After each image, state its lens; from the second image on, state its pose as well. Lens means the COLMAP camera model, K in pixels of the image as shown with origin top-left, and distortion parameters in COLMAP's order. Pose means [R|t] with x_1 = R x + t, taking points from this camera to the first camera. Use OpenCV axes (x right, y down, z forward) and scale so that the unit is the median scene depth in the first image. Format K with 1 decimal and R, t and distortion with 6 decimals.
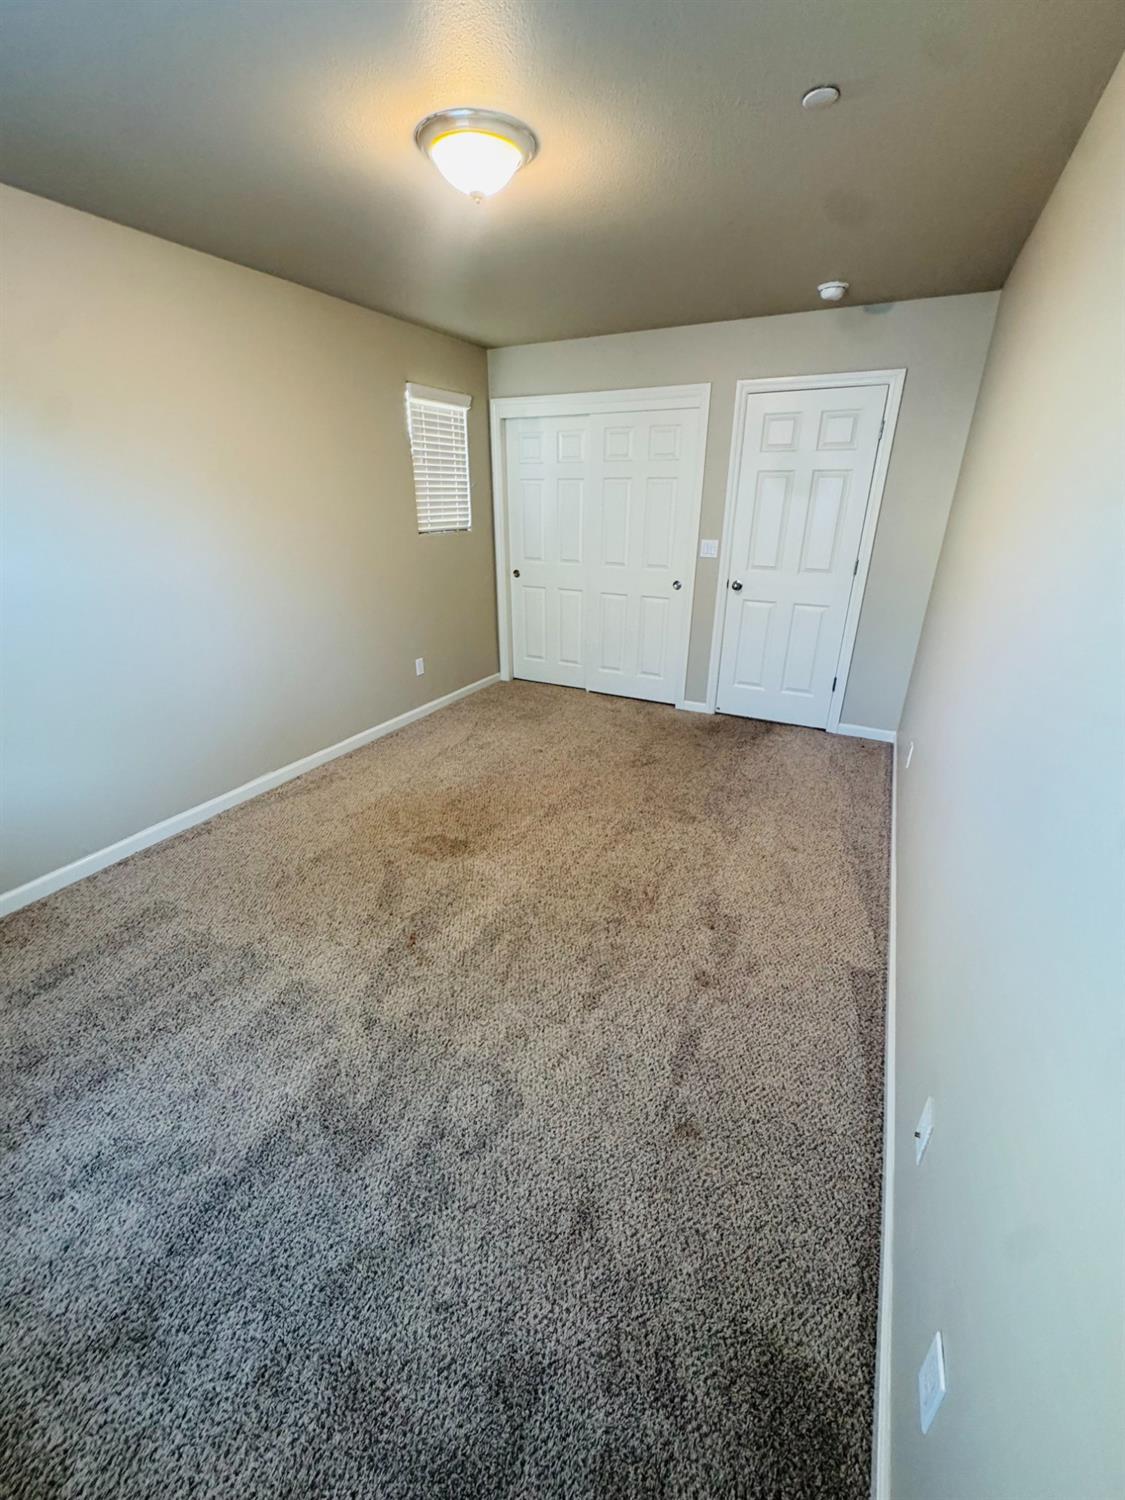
lens RADIAL K [[604.7, 0, 553.5], [0, 604.7, 745.6], [0, 0, 1]] dist [-0.000407, 0.000045]
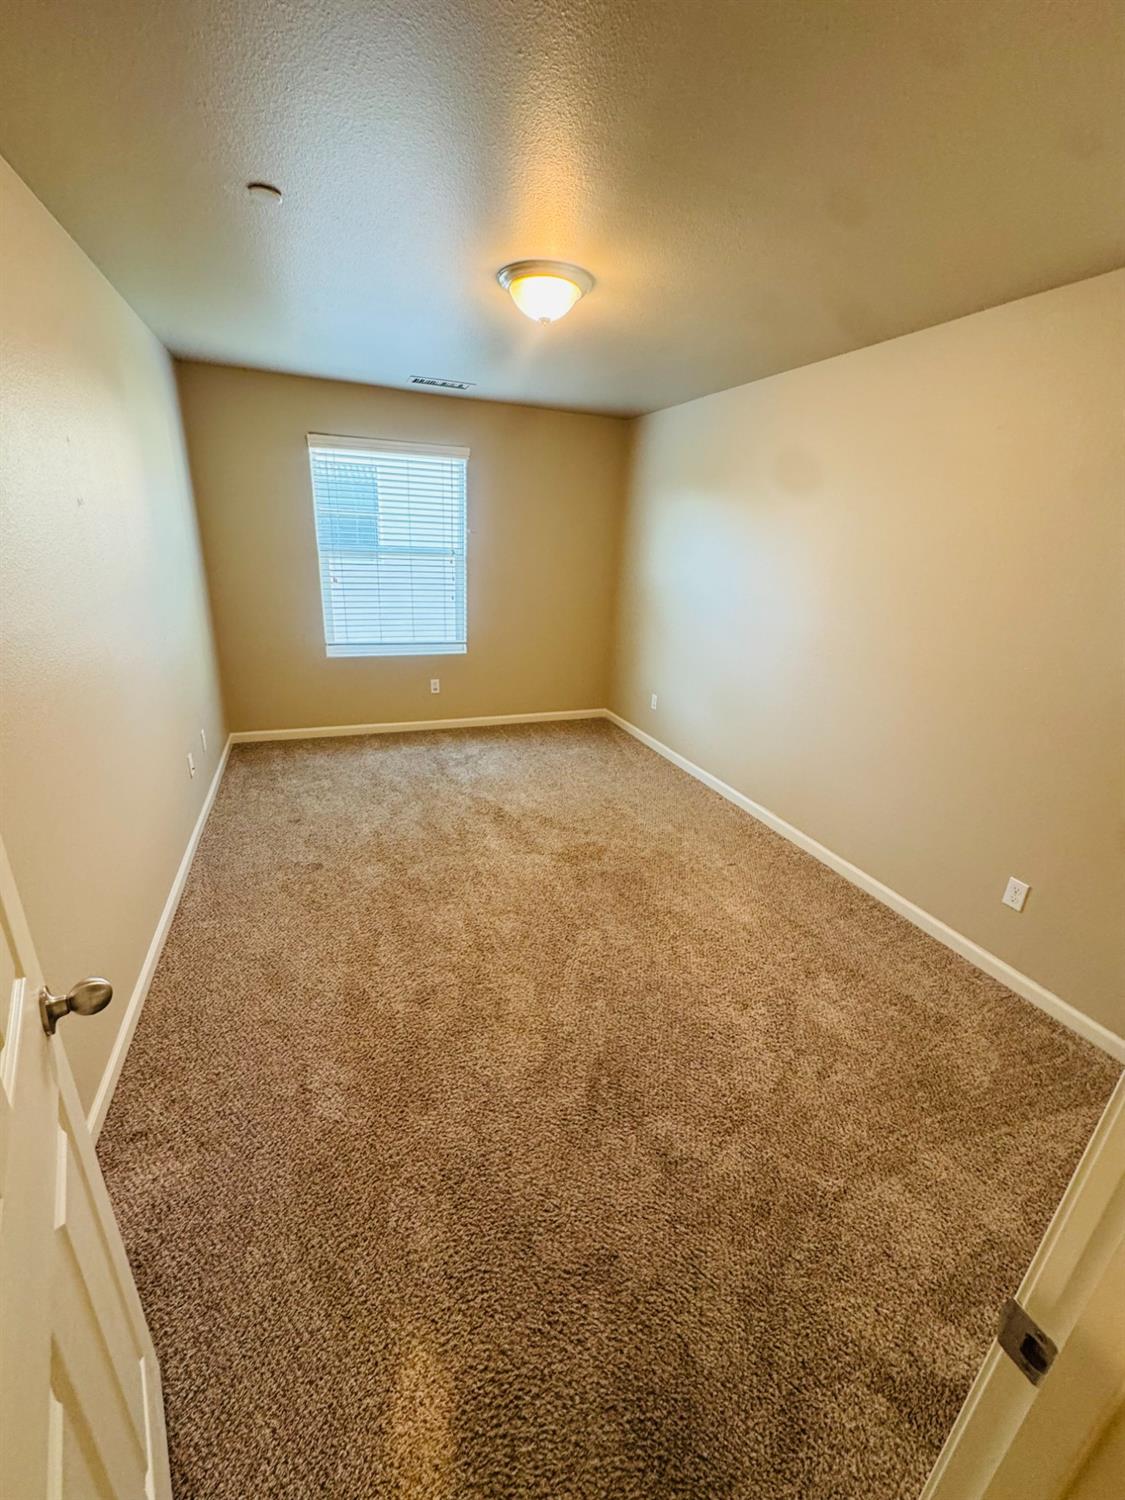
lens RADIAL K [[604.7, 0, 552.3], [0, 604.7, 751.3], [0, 0, 1]] dist [-0.000407, 0.000045]
pose [[-0.669742, 0.227706, -0.706821, 0.636544], [-0.323674, 0.767140, 0.553833, -0.616313], [0.668342, 0.599705, -0.440083, 1.390714]]
